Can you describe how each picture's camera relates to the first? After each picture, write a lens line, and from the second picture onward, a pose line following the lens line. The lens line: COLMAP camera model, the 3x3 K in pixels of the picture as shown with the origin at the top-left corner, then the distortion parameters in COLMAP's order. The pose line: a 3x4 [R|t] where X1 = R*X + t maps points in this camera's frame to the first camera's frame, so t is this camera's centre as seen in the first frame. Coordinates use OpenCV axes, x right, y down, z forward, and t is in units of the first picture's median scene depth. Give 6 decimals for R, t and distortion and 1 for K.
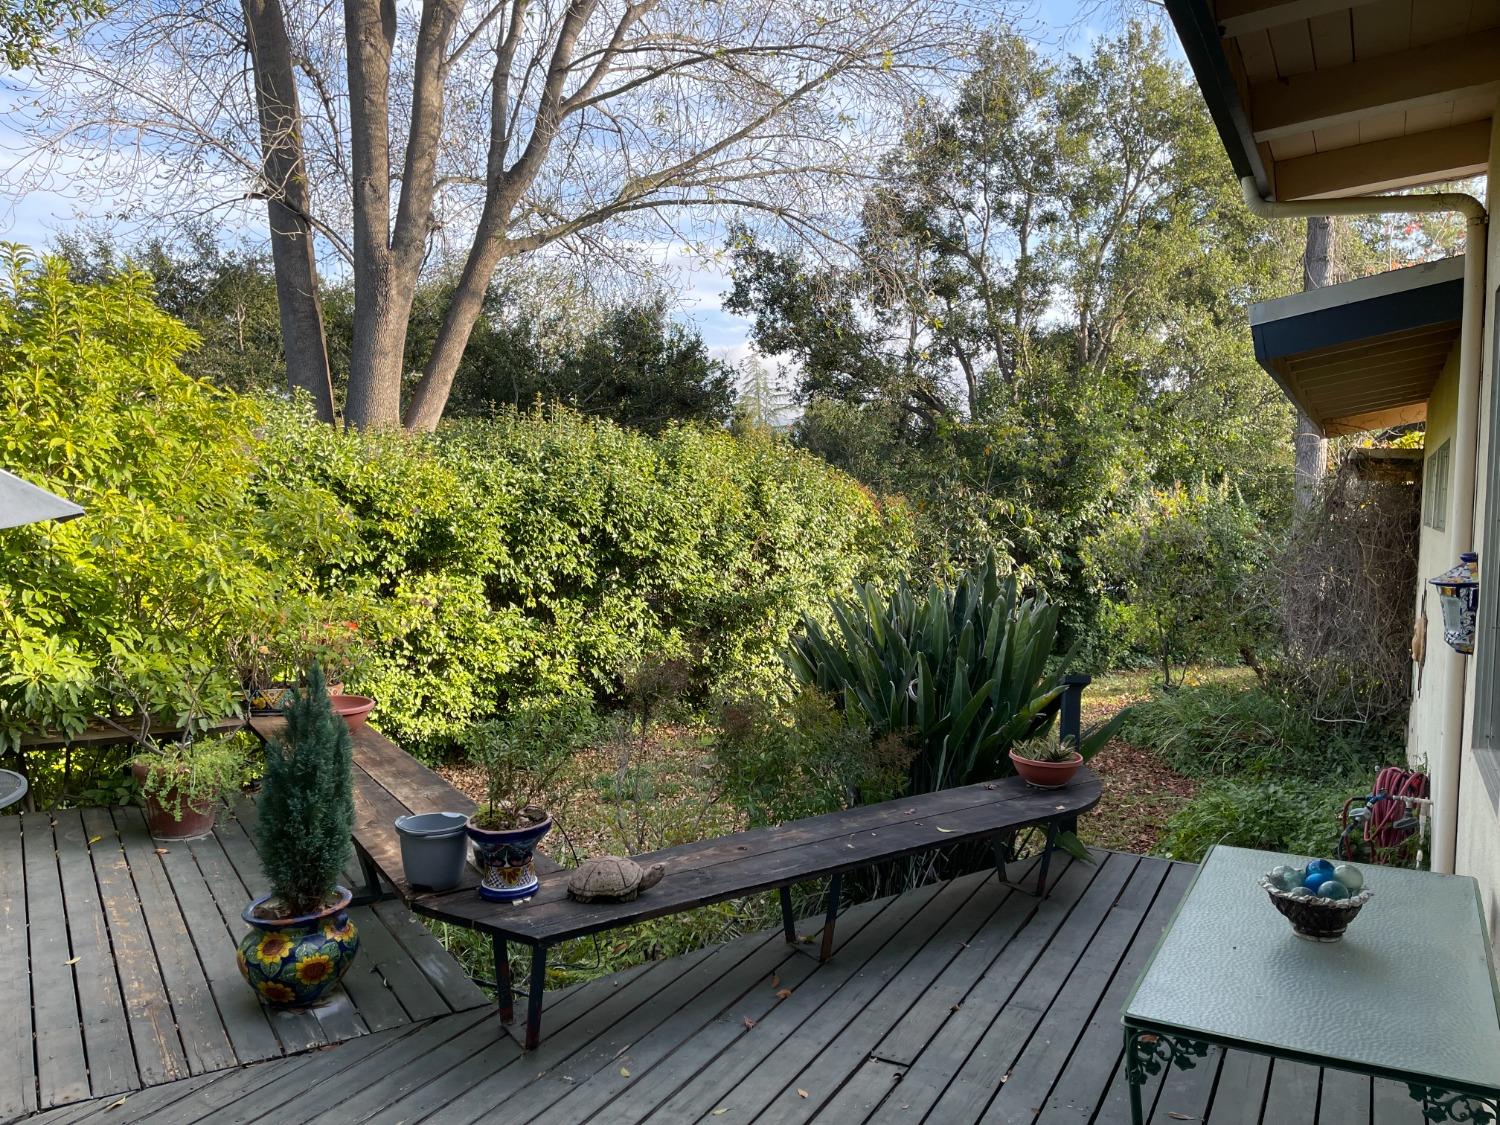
lens RADIAL K [[1111.2, 0, 750.0], [0, 1111.2, 562.7], [0, 0, 1]] dist [-0.002910, -0.002324]
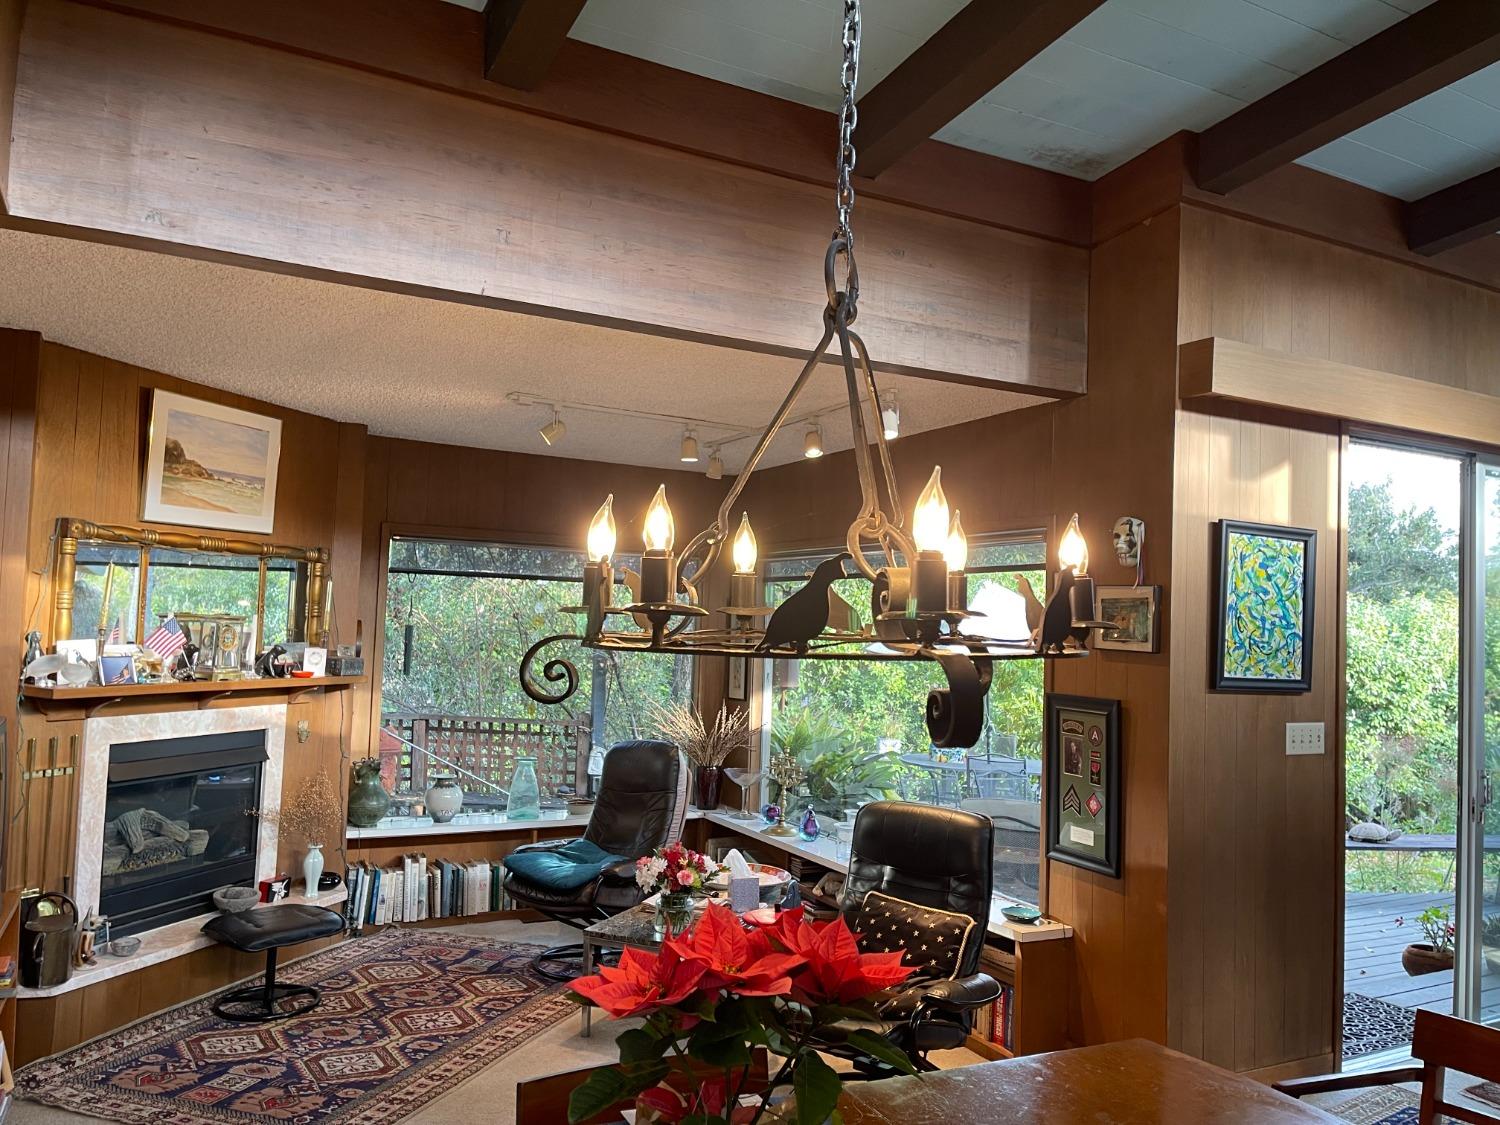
lens RADIAL K [[1111.2, 0, 750.6], [0, 1111.2, 566.5], [0, 0, 1]] dist [-0.002910, -0.002324]
pose [[0.825127, -0.012104, -0.564817, 0.027051], [-0.063360, 0.991480, -0.113808, 0.028228], [0.561383, 0.129693, 0.817331, -0.408522]]
